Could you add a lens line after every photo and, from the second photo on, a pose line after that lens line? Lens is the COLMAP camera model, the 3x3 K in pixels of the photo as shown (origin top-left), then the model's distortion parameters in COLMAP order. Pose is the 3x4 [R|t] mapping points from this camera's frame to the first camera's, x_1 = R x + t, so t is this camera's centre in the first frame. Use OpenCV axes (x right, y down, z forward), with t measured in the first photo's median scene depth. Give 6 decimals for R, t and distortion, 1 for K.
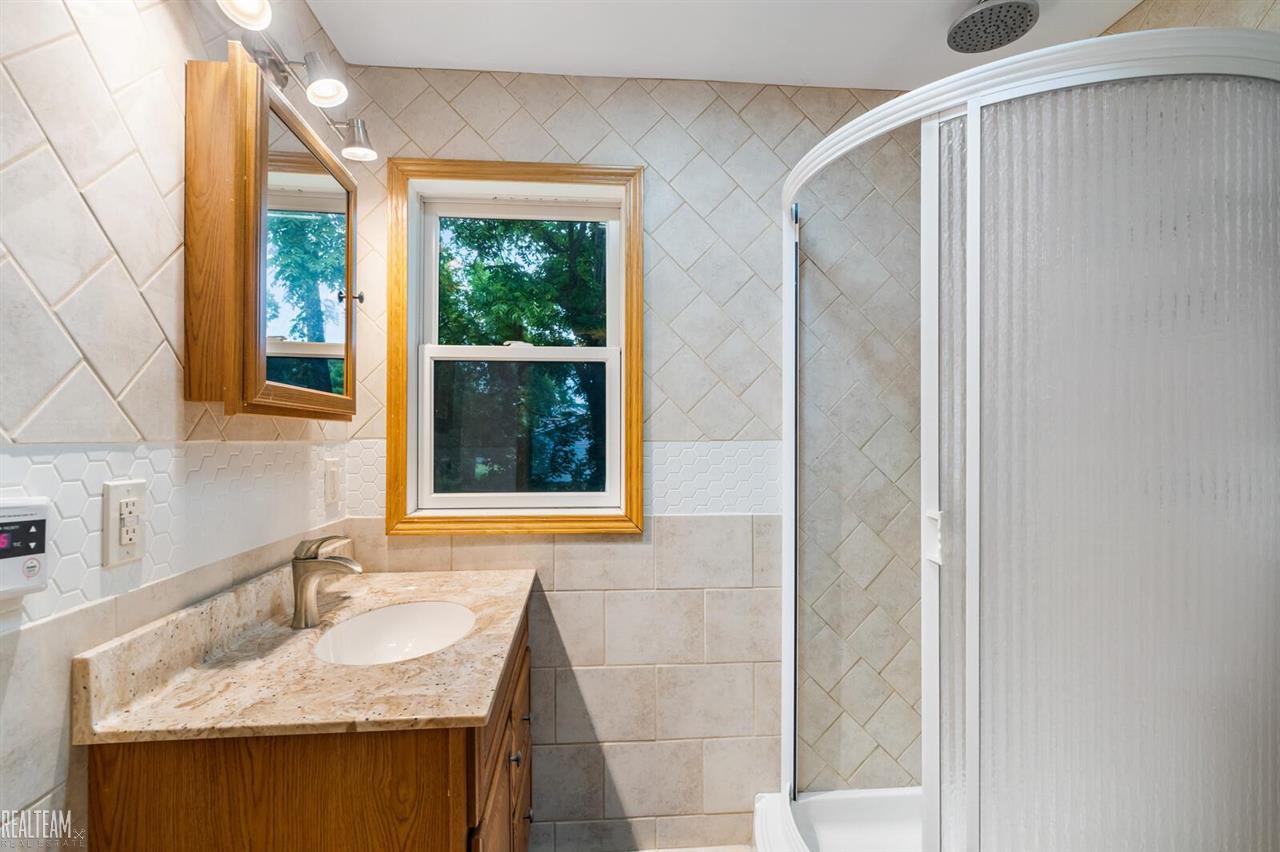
lens RADIAL K [[608.0, 0, 633.5], [0, 608.0, 433.3], [0, 0, 1]] dist [-0.009230, 0.002103]
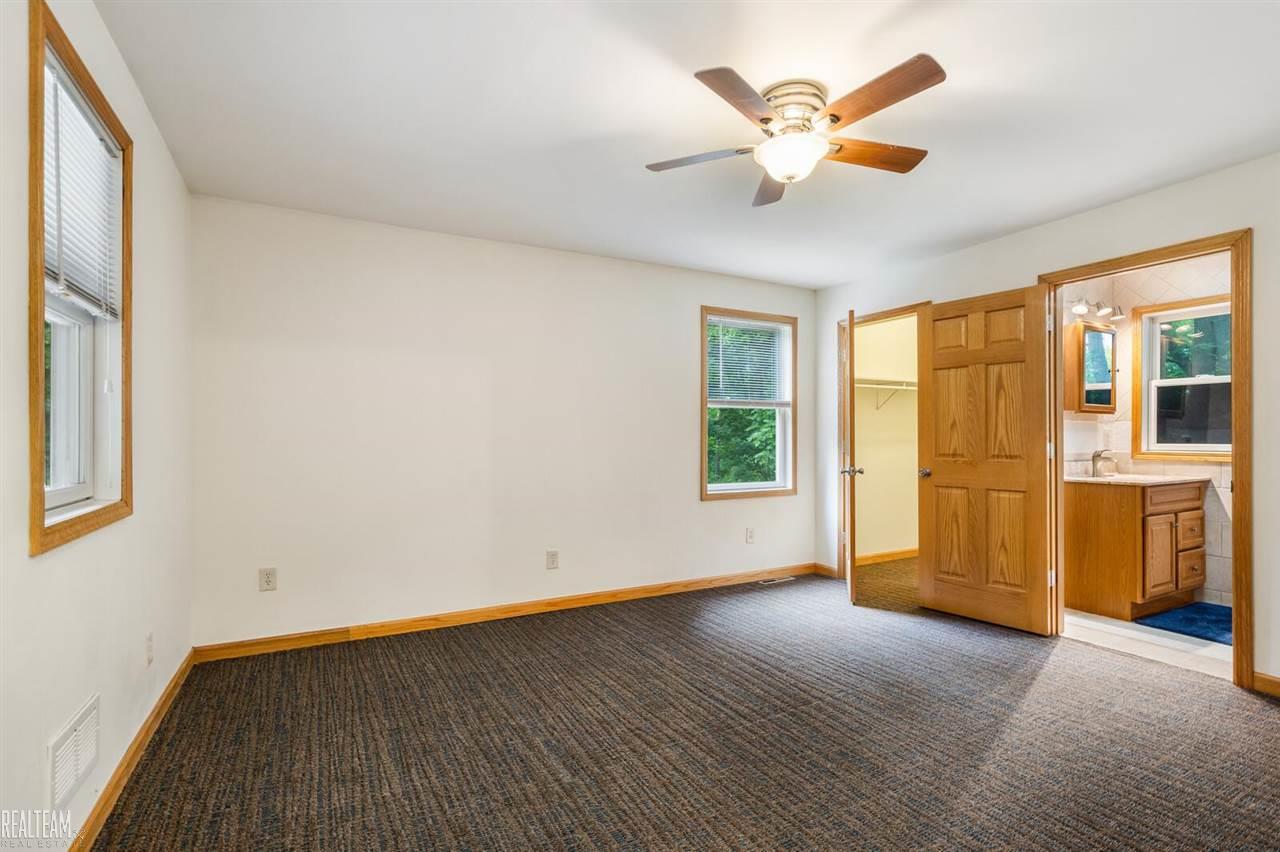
lens RADIAL K [[608.0, 0, 632.1], [0, 608.0, 431.0], [0, 0, 1]] dist [-0.009230, 0.002103]
pose [[0.420663, 0.002576, -0.907213, 0.995855], [0.004935, 0.999975, 0.005127, 0.028627], [0.907204, -0.006634, 0.420640, -1.932952]]
